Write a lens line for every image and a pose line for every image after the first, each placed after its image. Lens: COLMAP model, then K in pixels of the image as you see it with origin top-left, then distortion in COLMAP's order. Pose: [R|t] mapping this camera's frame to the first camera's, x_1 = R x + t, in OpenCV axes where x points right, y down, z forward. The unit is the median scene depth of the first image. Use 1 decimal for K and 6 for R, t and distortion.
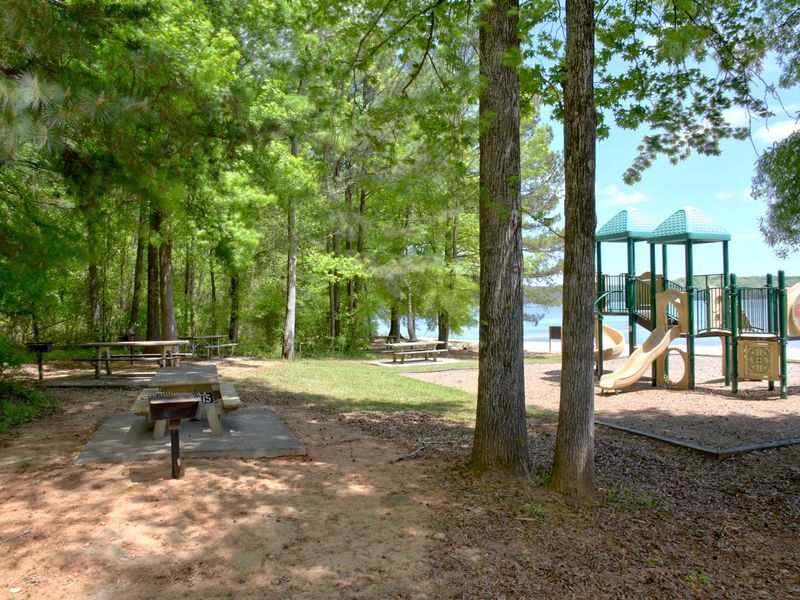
lens RADIAL K [[701.2, 0, 400.0], [0, 701.2, 300.0], [0, 0, 1]] dist [-0.163253, 0.105917]
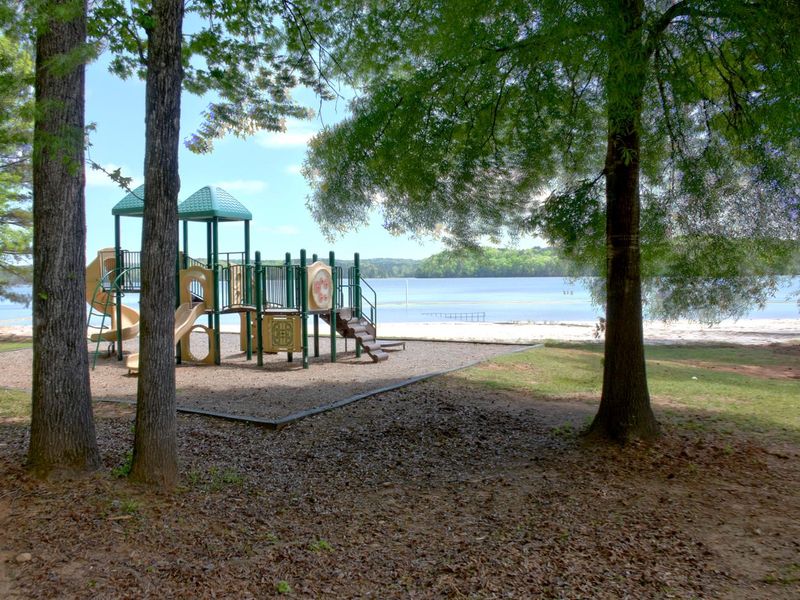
lens RADIAL K [[701.2, 0, 400.0], [0, 701.2, 300.0], [0, 0, 1]] dist [-0.163253, 0.105917]
pose [[0.756274, -0.011638, 0.654152, -0.079880], [-0.006905, 0.999644, 0.025767, 0.012076], [-0.654219, -0.024003, 0.755924, 0.089670]]
